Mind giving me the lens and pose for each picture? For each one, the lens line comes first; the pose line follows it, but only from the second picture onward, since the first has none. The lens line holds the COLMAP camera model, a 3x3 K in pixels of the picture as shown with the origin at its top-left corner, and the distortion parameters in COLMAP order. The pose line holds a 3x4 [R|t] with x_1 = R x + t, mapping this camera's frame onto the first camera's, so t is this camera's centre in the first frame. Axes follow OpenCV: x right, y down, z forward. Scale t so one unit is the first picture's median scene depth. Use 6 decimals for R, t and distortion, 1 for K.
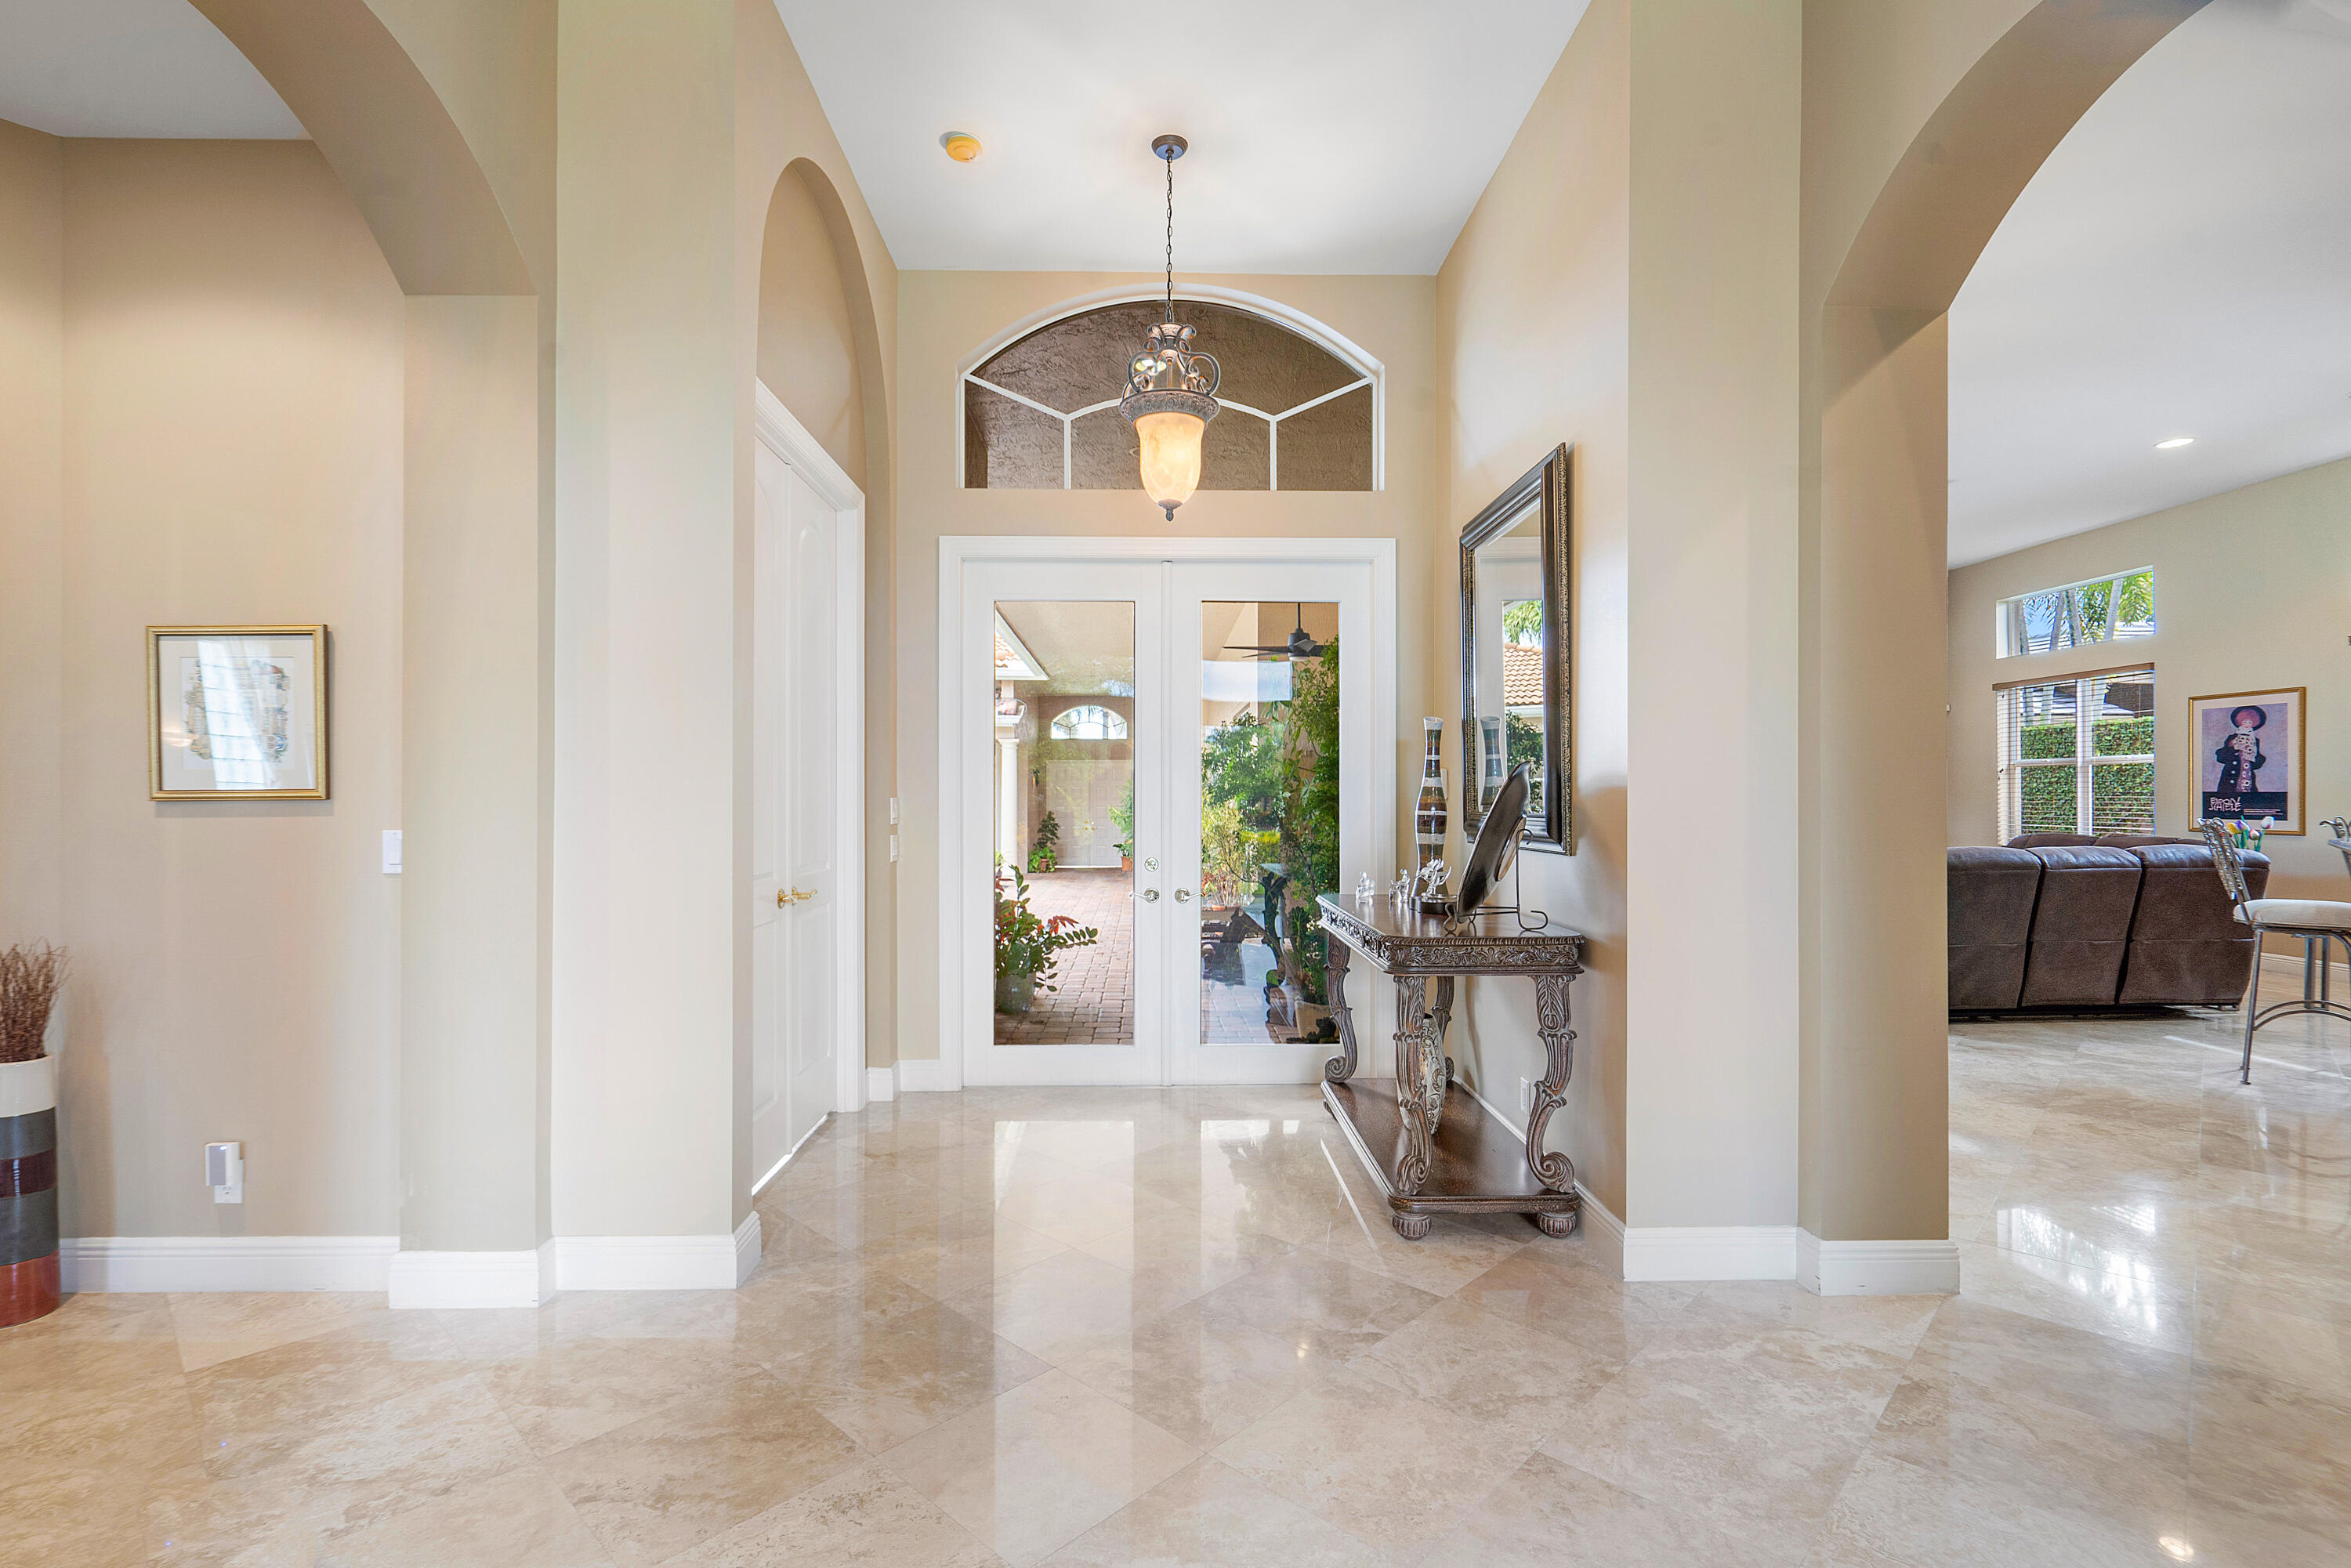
lens RADIAL K [[1090.1, 0, 1184.7], [0, 1090.1, 786.6], [0, 0, 1]] dist [-0.004459, -0.000023]
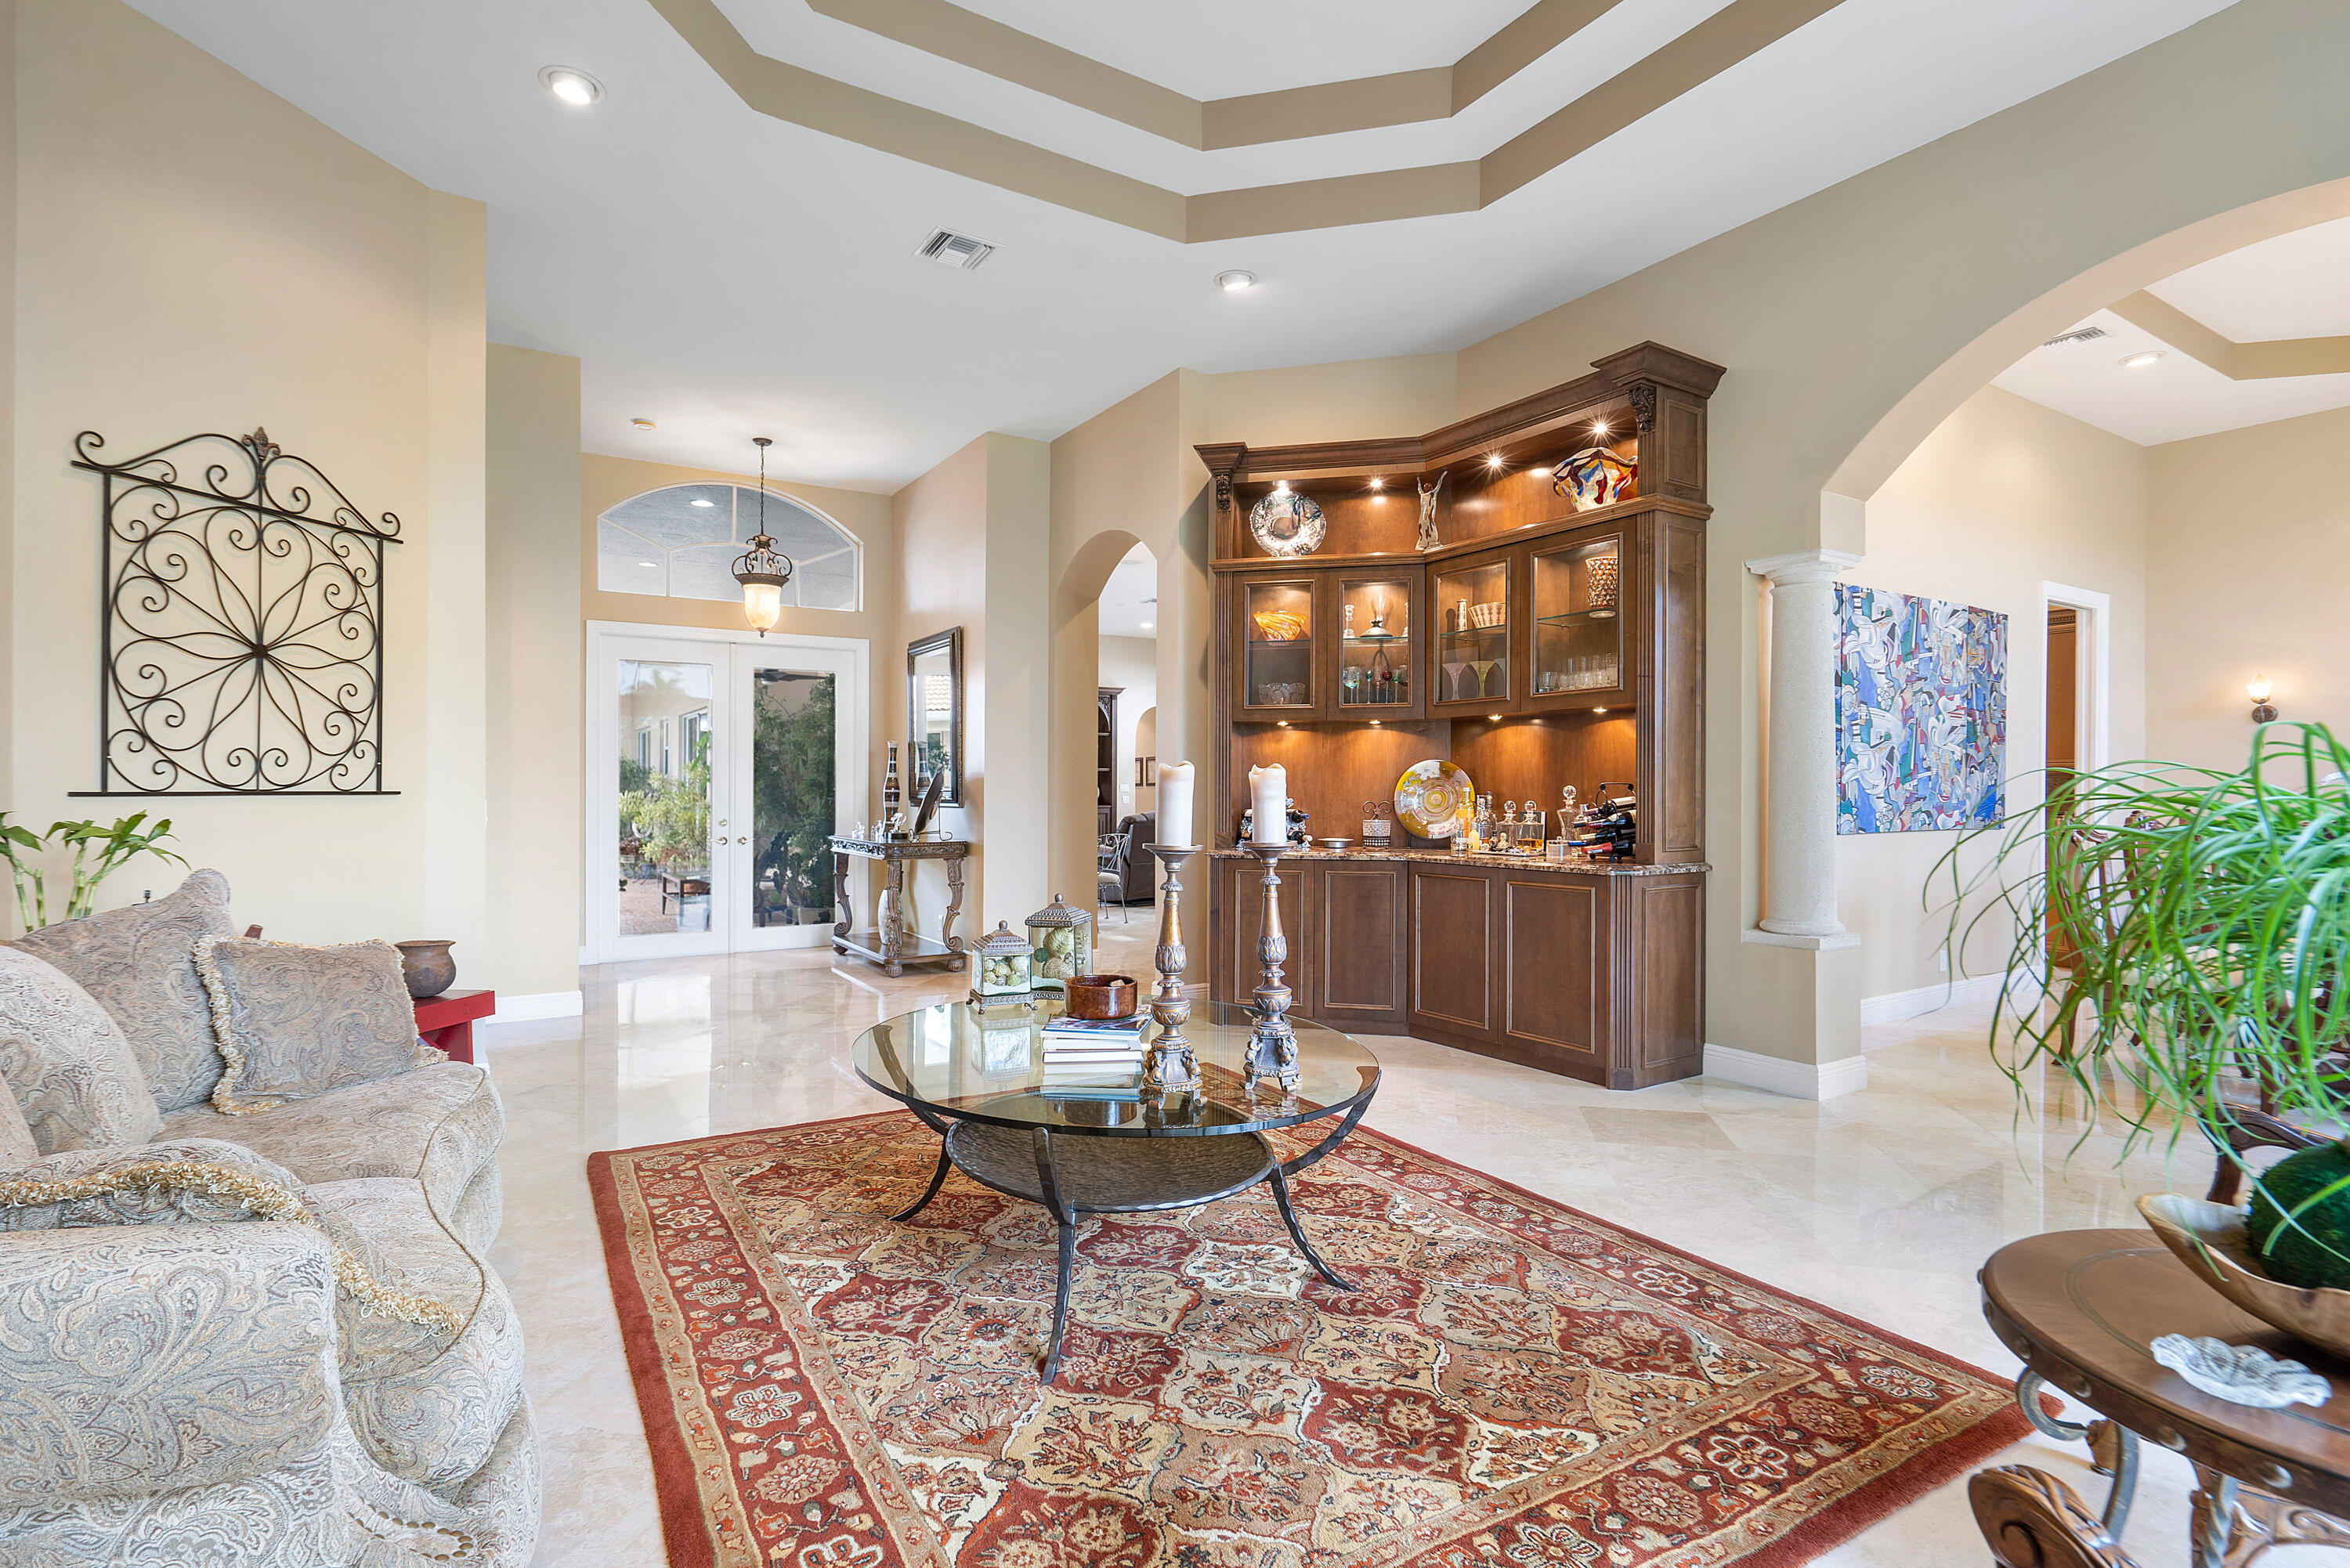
lens RADIAL K [[1089.6, 0, 1124.6], [0, 1089.6, 792.6], [0, 0, 1]] dist [-0.004459, -0.000023]
pose [[0.878408, -0.002511, 0.477904, -0.399000], [-0.003925, 0.999915, 0.012467, 0.001897], [-0.477895, -0.012827, 0.878324, -1.066961]]
